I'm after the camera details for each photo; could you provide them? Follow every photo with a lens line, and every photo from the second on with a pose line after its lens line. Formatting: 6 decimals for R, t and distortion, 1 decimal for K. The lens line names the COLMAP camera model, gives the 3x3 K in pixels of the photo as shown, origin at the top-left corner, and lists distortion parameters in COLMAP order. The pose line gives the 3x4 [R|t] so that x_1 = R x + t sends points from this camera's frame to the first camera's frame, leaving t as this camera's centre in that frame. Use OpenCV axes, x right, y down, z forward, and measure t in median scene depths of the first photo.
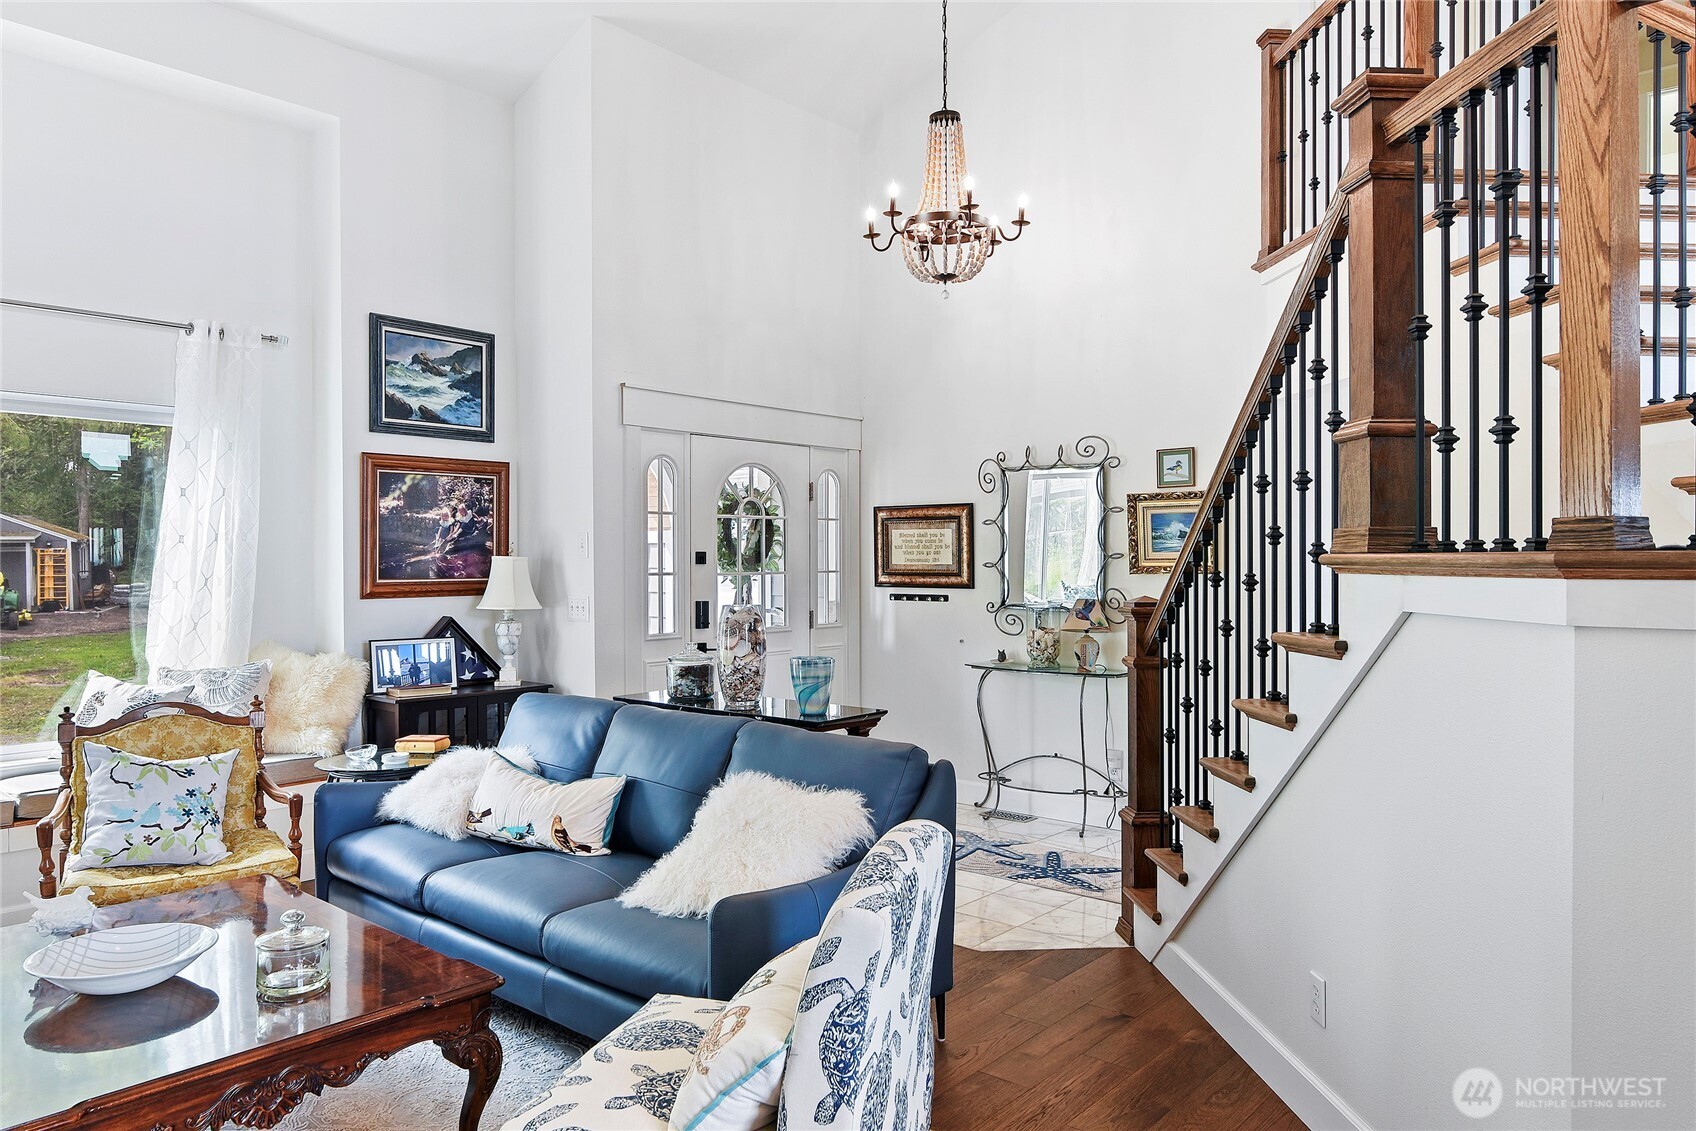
lens RADIAL K [[1140.2, 0, 884.2], [0, 1140.2, 568.4], [0, 0, 1]] dist [-0.018784, -0.003263]
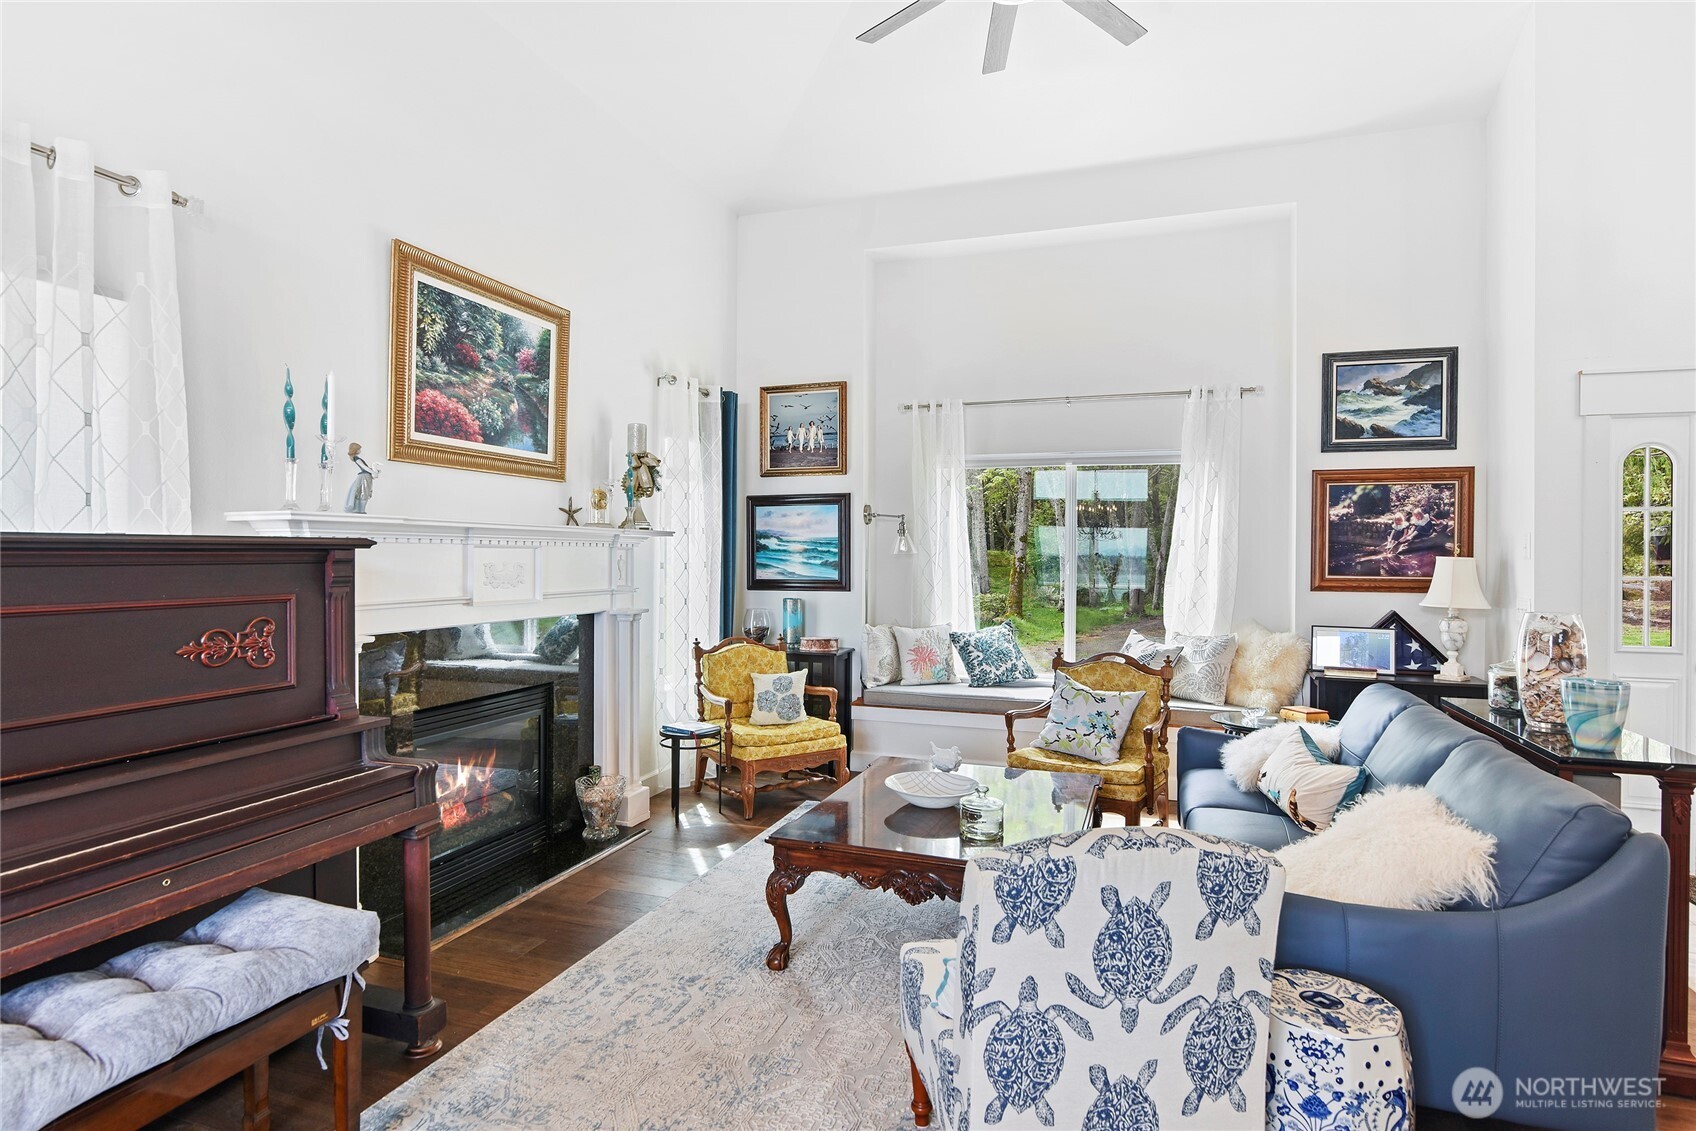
lens RADIAL K [[896.2, 0, 842.1], [0, 896.2, 558.1], [0, 0, 1]] dist [-0.005598, 0.000434]
pose [[0.338998, 0.008173, -0.940752, 0.260123], [-0.017419, 0.999845, 0.002410, -0.001658], [0.940626, 0.015570, 0.339088, 0.194979]]
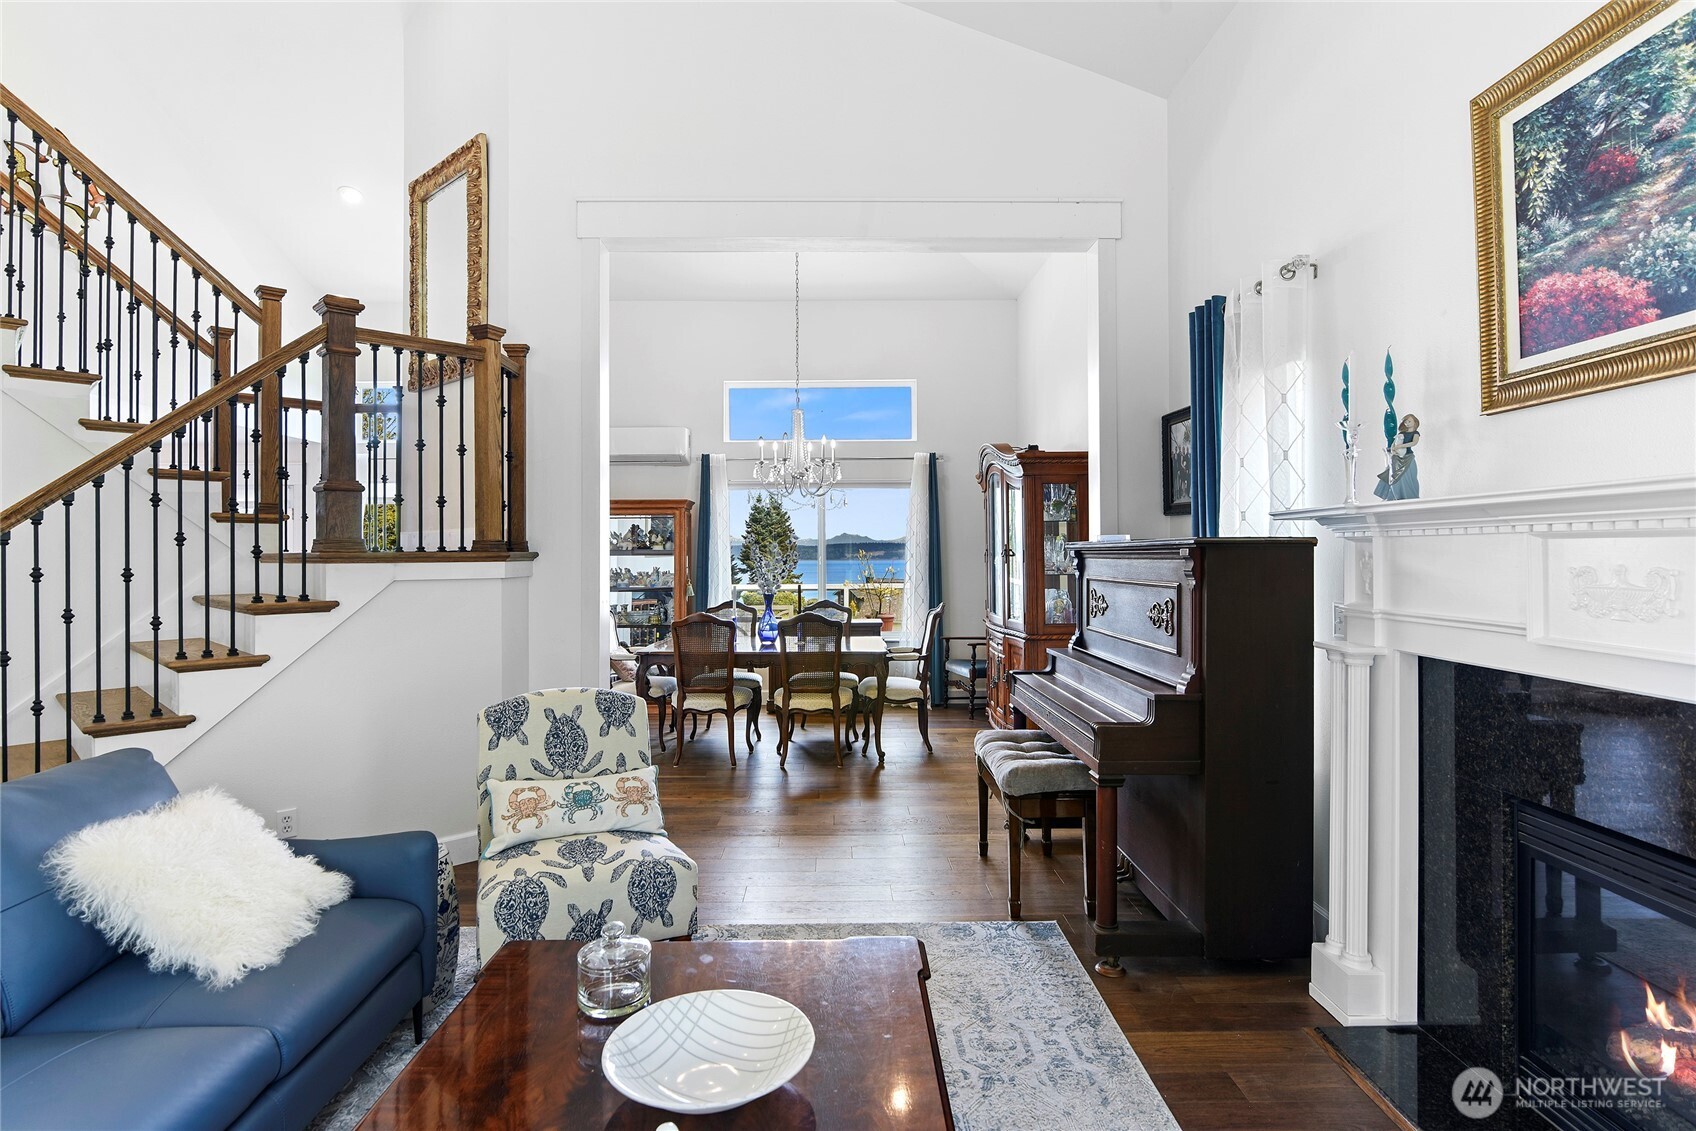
lens RADIAL K [[896.2, 0, 827.5], [0, 896.2, 541.4], [0, 0, 1]] dist [-0.005598, 0.000434]
pose [[-0.629204, 0.015859, 0.777079, -0.579042], [0.014213, 0.999859, -0.008897, -0.002663], [-0.777111, 0.005446, -0.629341, 0.634419]]
